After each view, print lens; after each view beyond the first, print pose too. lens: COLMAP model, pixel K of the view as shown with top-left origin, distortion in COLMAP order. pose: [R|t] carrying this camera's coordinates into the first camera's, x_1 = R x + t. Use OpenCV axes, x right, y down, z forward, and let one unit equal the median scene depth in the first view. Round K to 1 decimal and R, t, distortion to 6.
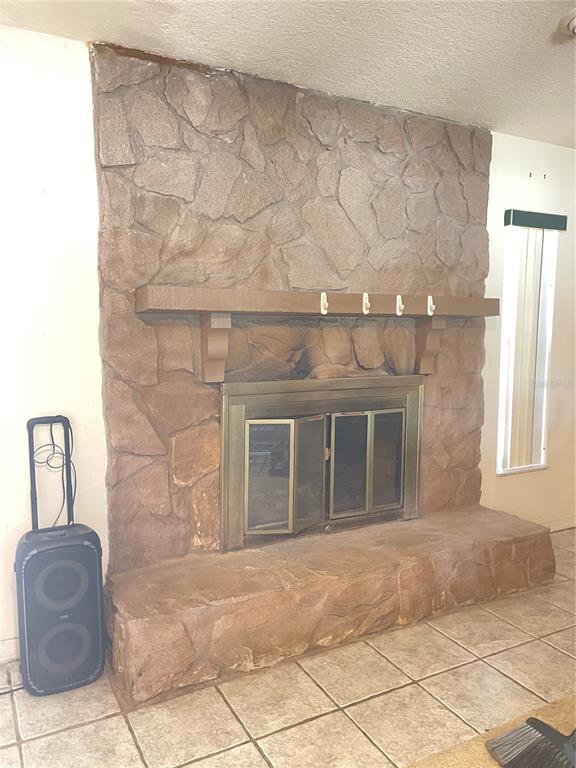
lens RADIAL K [[581.1, 0, 288.0], [0, 581.1, 384.0], [0, 0, 1]] dist [0.072260, -0.084343]
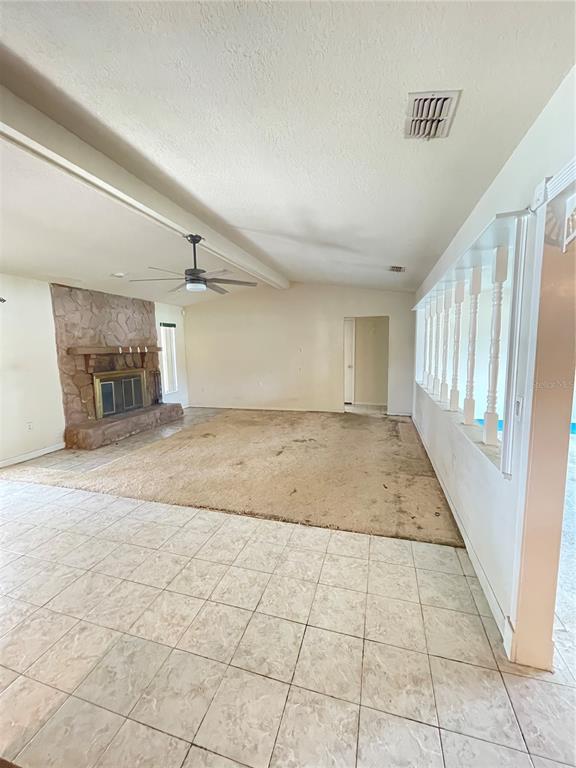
lens RADIAL K [[311.4, 0, 290.4], [0, 311.4, 381.6], [0, 0, 1]] dist [-0.006416, 0.003290]
pose [[0.694164, -0.099168, 0.712953, -0.616414], [0.092749, 0.994530, 0.048030, 0.068745], [-0.713816, 0.032785, 0.699565, -1.179653]]
